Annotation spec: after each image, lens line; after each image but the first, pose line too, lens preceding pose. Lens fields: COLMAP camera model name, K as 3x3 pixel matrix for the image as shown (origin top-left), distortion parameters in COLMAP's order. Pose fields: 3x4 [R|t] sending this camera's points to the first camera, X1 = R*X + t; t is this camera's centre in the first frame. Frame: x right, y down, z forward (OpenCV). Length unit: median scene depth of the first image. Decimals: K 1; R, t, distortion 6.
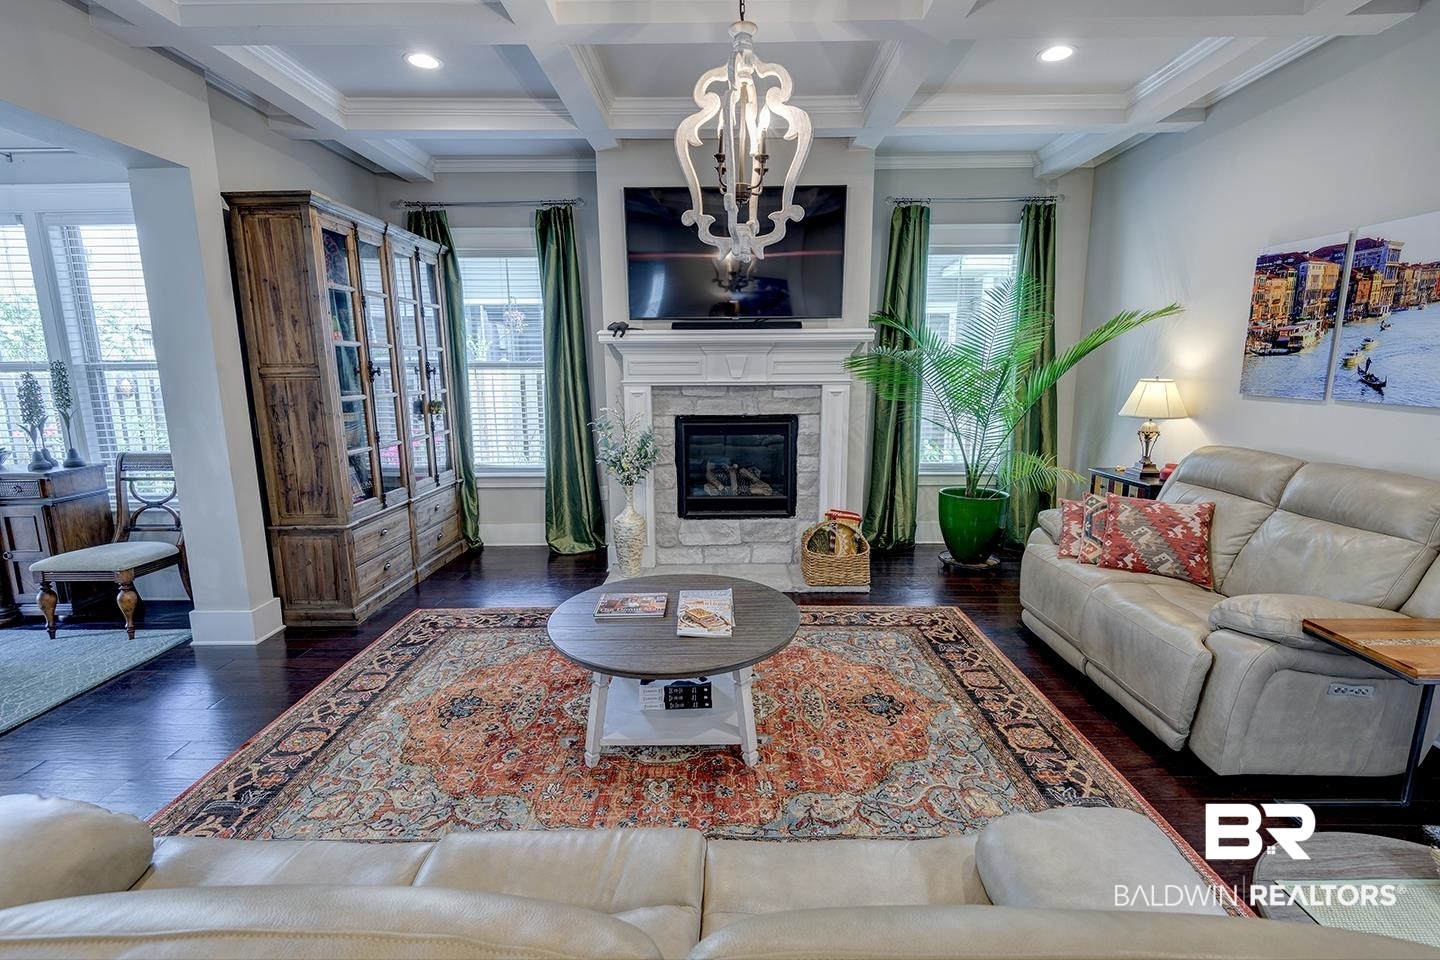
lens RADIAL K [[652.1, 0, 726.1], [0, 652.1, 478.0], [0, 0, 1]] dist [0.019324, -0.009961]
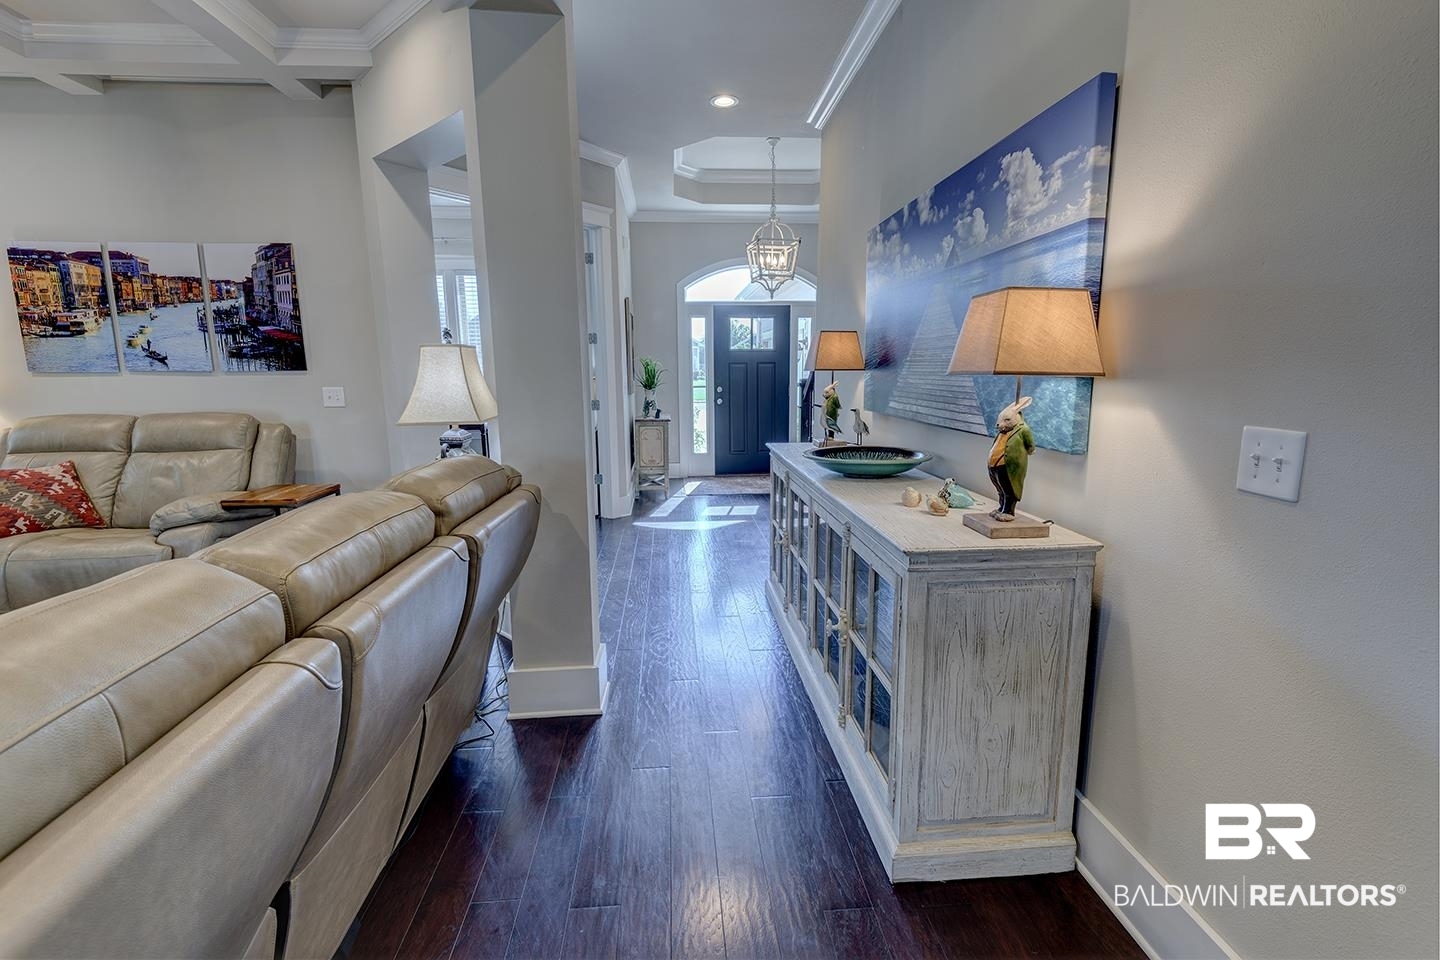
lens RADIAL K [[652.1, 0, 725.7], [0, 652.1, 472.5], [0, 0, 1]] dist [0.019324, -0.009961]
pose [[-0.088954, -0.155408, 0.983837, -0.458030], [0.181580, 0.968670, 0.169430, 0.064108], [-0.979345, 0.193716, -0.057948, -0.053070]]
